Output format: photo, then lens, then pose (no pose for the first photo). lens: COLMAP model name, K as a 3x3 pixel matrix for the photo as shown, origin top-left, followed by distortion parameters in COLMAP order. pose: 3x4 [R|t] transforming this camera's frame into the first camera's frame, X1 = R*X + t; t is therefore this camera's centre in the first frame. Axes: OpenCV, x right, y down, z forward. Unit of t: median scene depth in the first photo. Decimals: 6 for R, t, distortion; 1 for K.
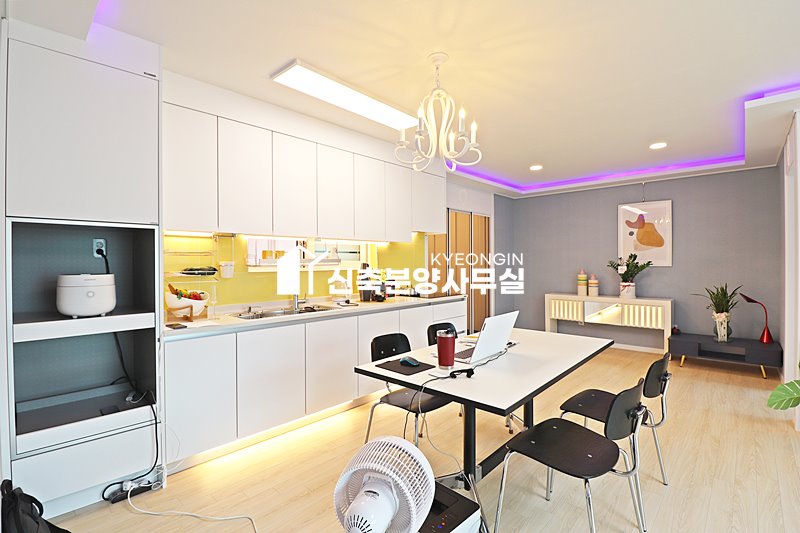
lens RADIAL K [[366.4, 0, 410.2], [0, 366.4, 265.6], [0, 0, 1]] dist [-0.000731, -0.013762]
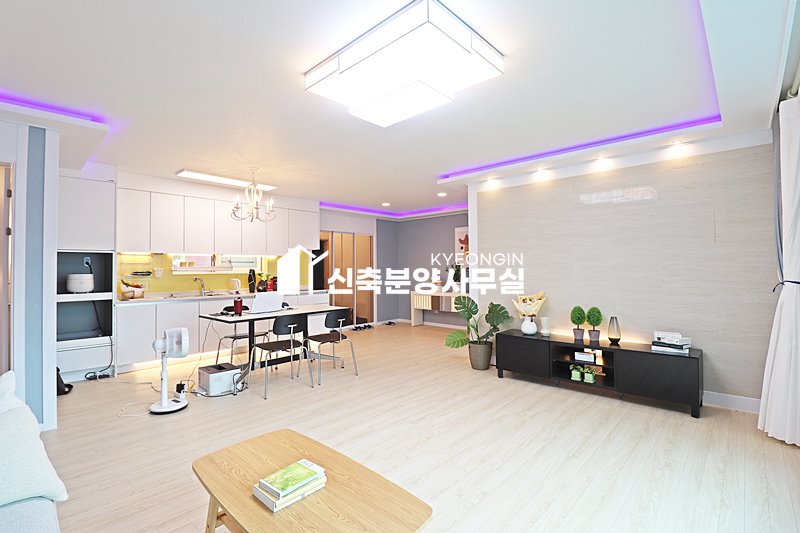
lens RADIAL K [[358.6, 0, 402.3], [0, 358.6, 263.1], [0, 0, 1]] dist [0.001461, -0.018445]
pose [[0.999971, -0.003324, 0.006782, 0.686264], [0.003496, 0.999669, -0.025472, 0.012361], [-0.006695, 0.025495, 0.999653, -0.764538]]
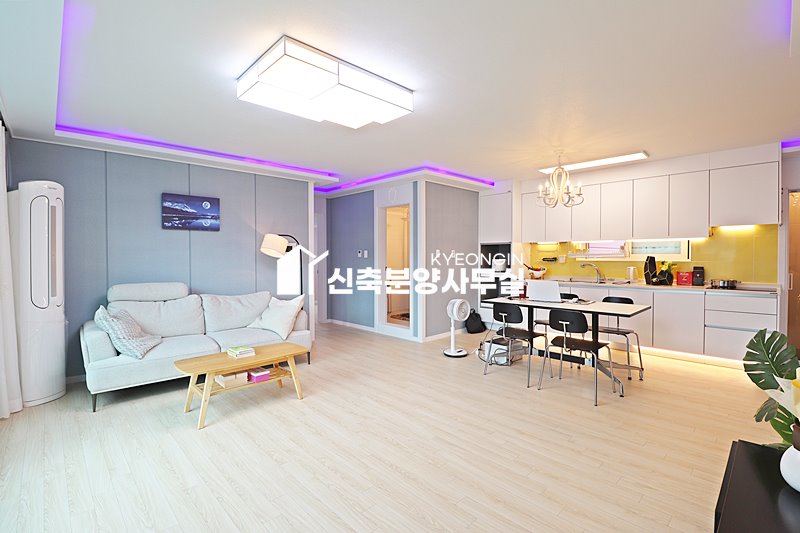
lens RADIAL K [[366.4, 0, 410.2], [0, 366.4, 265.6], [0, 0, 1]] dist [-0.000731, -0.013762]
pose [[-0.012341, 0.031308, -0.999434, 1.578931], [-0.009510, 0.999461, 0.031426, -0.008395], [0.999879, 0.009892, -0.012037, 0.178451]]
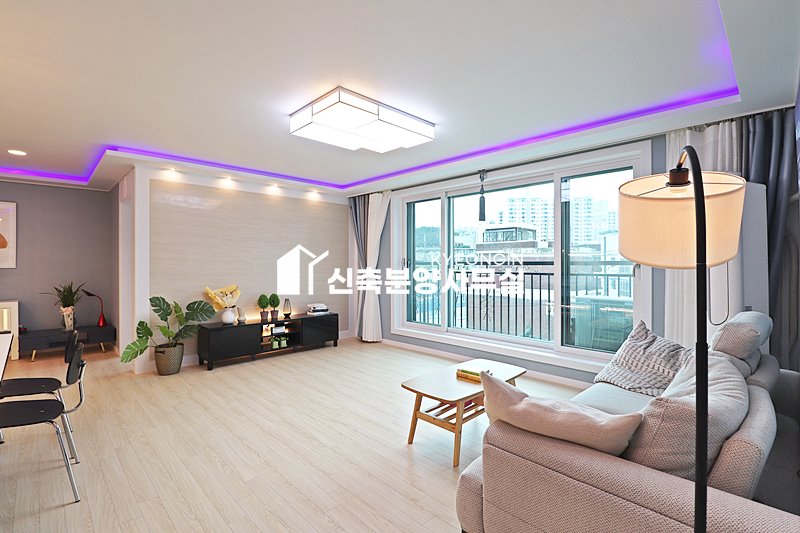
lens RADIAL K [[368.5, 0, 387.6], [0, 368.5, 262.6], [0, 0, 1]] dist [-0.049590, 0.000572]
pose [[0.058179, 0.009606, 0.998260, -0.364285], [0.006717, 0.999927, -0.010014, 0.008204], [-0.998284, 0.007288, 0.058110, -0.158697]]
